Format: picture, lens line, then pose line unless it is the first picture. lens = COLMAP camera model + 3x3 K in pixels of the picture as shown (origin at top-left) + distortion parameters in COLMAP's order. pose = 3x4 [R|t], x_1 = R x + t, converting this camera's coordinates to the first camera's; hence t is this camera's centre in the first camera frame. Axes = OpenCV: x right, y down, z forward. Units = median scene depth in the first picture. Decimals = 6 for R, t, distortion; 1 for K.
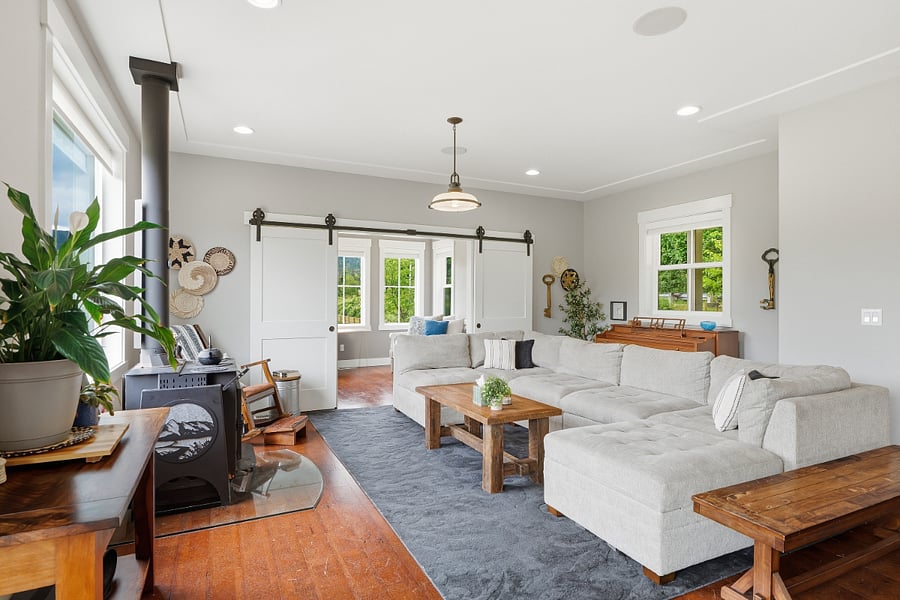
lens RADIAL K [[481.9, 0, 449.6], [0, 481.9, 300.0], [0, 0, 1]] dist [-0.000536, -0.000237]
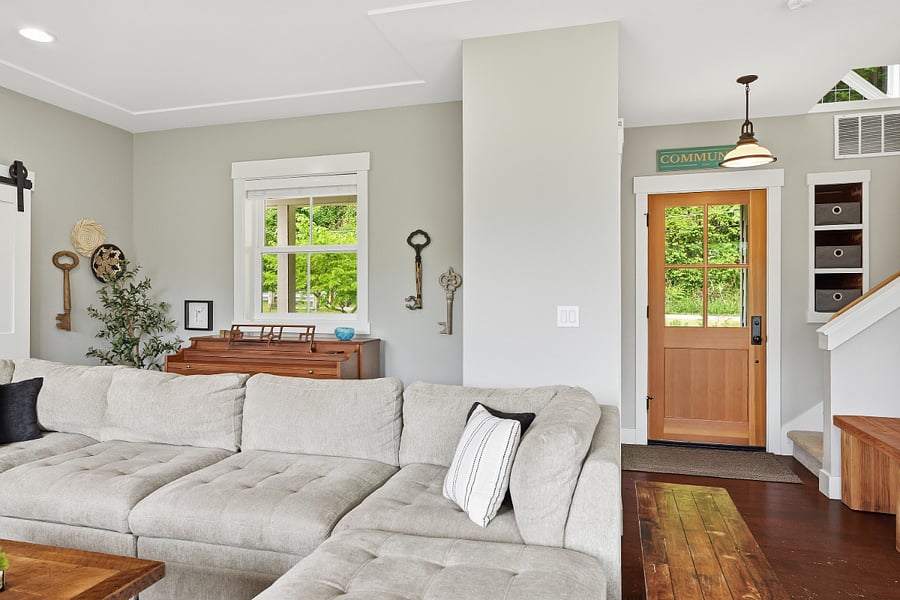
lens RADIAL K [[567.1, 0, 451.7], [0, 567.1, 302.4], [0, 0, 1]] dist [-0.002816, 0.002718]
pose [[0.667075, -0.005653, 0.744969, 0.021233], [0.003716, 0.999984, 0.004262, 0.003861], [-0.744981, -0.000075, 0.667085, 0.267543]]
